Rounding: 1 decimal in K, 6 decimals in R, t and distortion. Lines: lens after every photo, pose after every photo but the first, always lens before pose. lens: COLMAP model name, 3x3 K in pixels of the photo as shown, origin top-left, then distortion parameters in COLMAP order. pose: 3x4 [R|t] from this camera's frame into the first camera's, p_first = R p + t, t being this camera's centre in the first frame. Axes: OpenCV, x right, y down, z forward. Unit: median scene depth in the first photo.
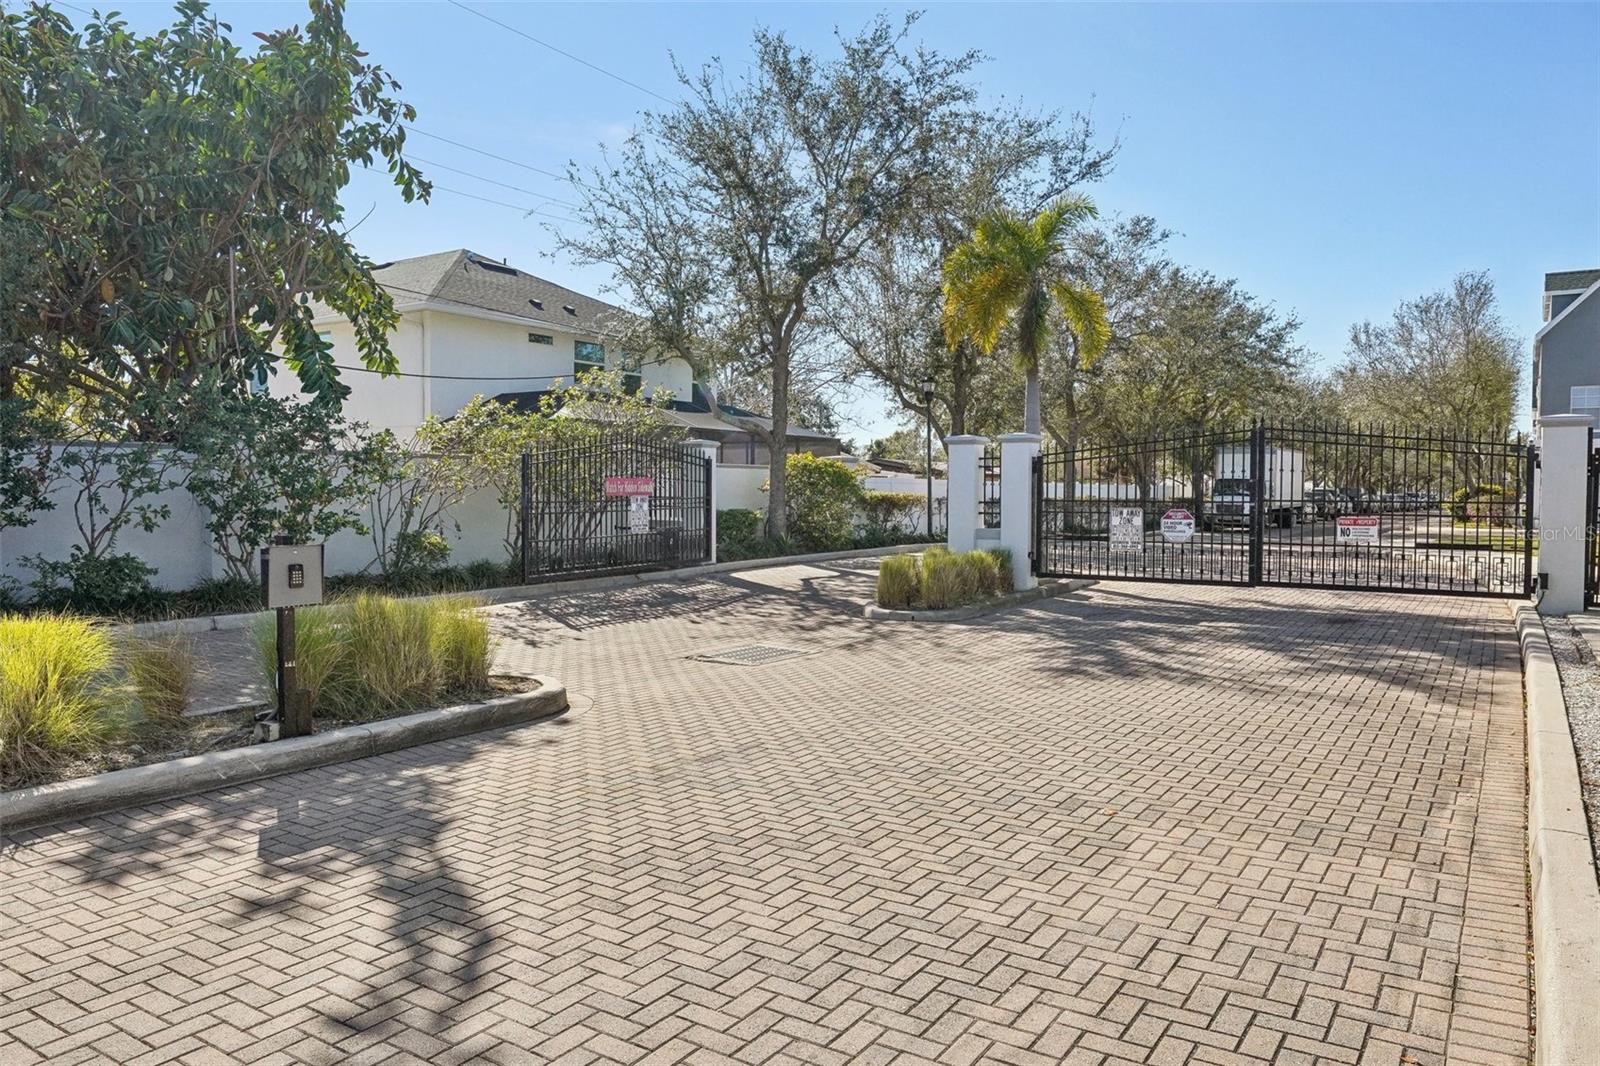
lens RADIAL K [[1102.1, 0, 800.0], [0, 1102.1, 533.0], [0, 0, 1]] dist [0.002317, 0.000678]
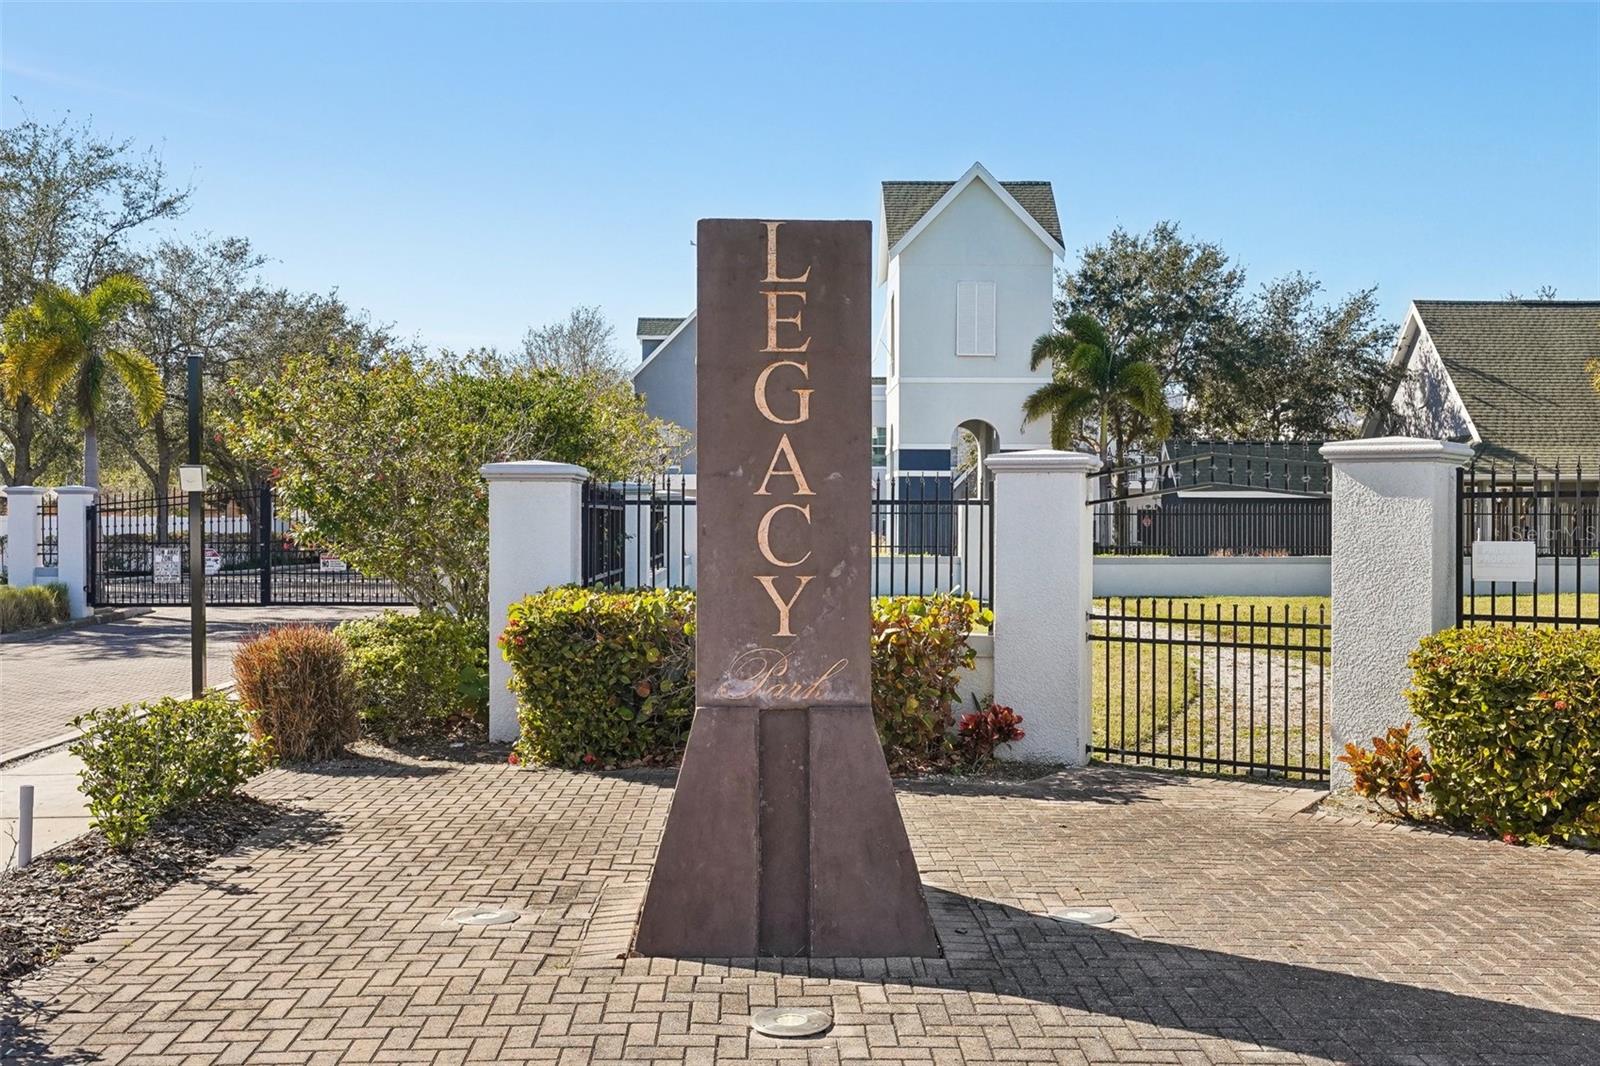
lens RADIAL K [[1511.8, 0, 800.0], [0, 1511.8, 533.0], [0, 0, 1]] dist [0.008407, 0.004705]
pose [[0.819971, -0.009268, 0.572330, -0.091821], [0.024235, 0.999534, -0.018536, 0.008742], [-0.571892, 0.029070, 0.819814, -0.762972]]
